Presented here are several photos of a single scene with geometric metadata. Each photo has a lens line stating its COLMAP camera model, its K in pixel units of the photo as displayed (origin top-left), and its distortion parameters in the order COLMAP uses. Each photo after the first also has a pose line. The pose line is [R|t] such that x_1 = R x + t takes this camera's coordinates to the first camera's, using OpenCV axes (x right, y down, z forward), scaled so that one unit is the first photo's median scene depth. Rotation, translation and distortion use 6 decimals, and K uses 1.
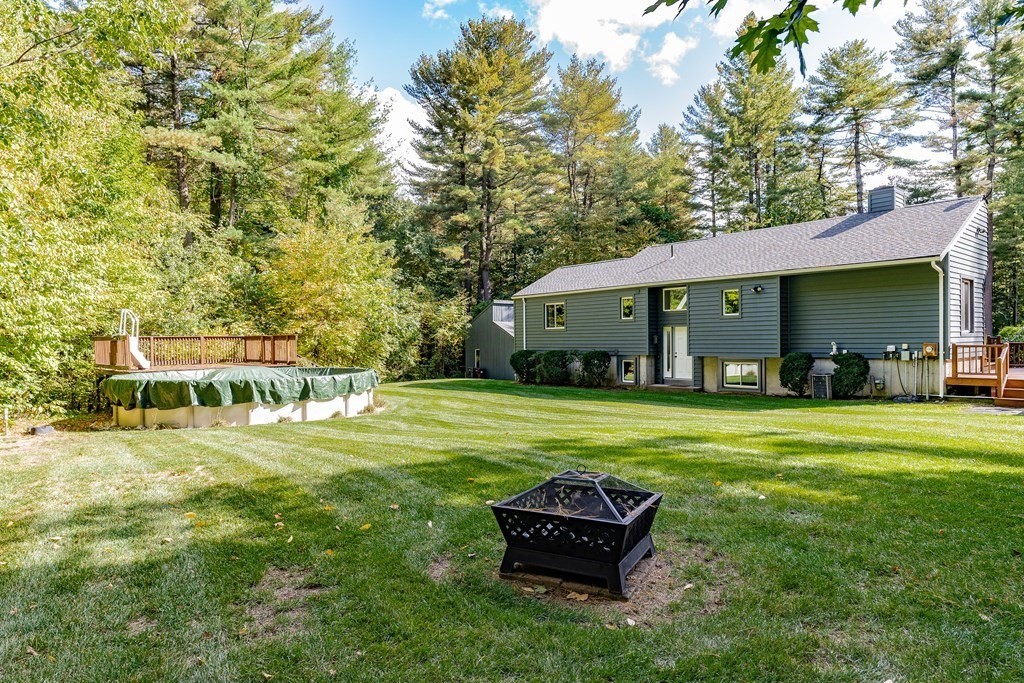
lens RADIAL K [[618.7, 0, 512.0], [0, 618.7, 341.5], [0, 0, 1]] dist [0.001570, 0.000353]
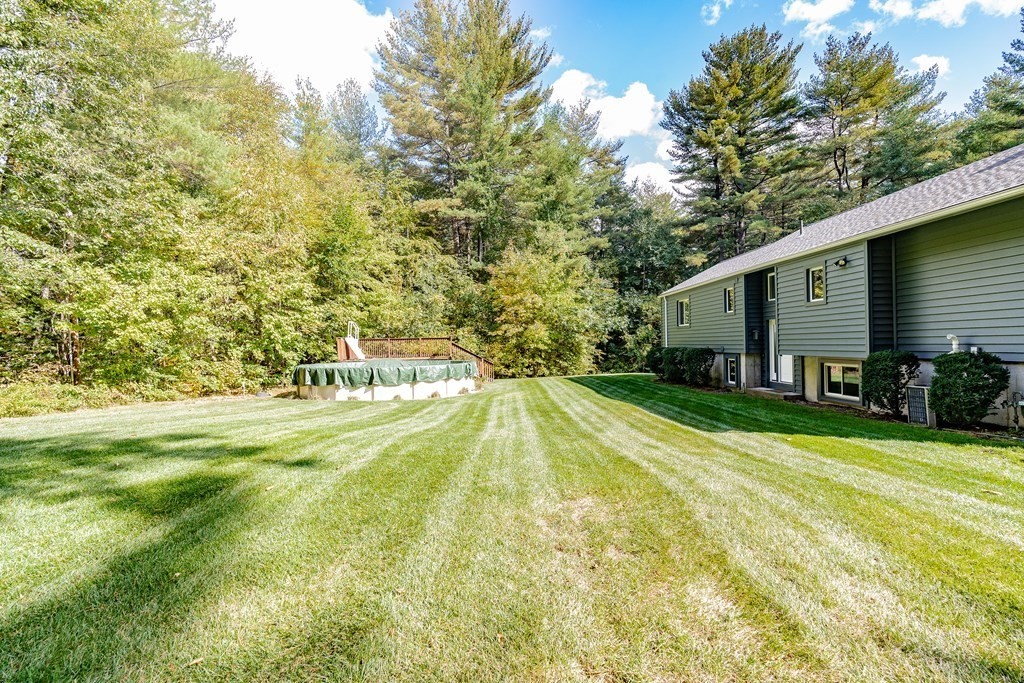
lens RADIAL K [[471.3, 0, 512.0], [0, 471.3, 341.5], [0, 0, 1]] dist [-0.003250, -0.000492]
pose [[0.775240, -0.007635, -0.631620, 0.378293], [0.008157, 0.999965, -0.002076, 0.004558], [0.631614, -0.003543, 0.775275, 0.283382]]
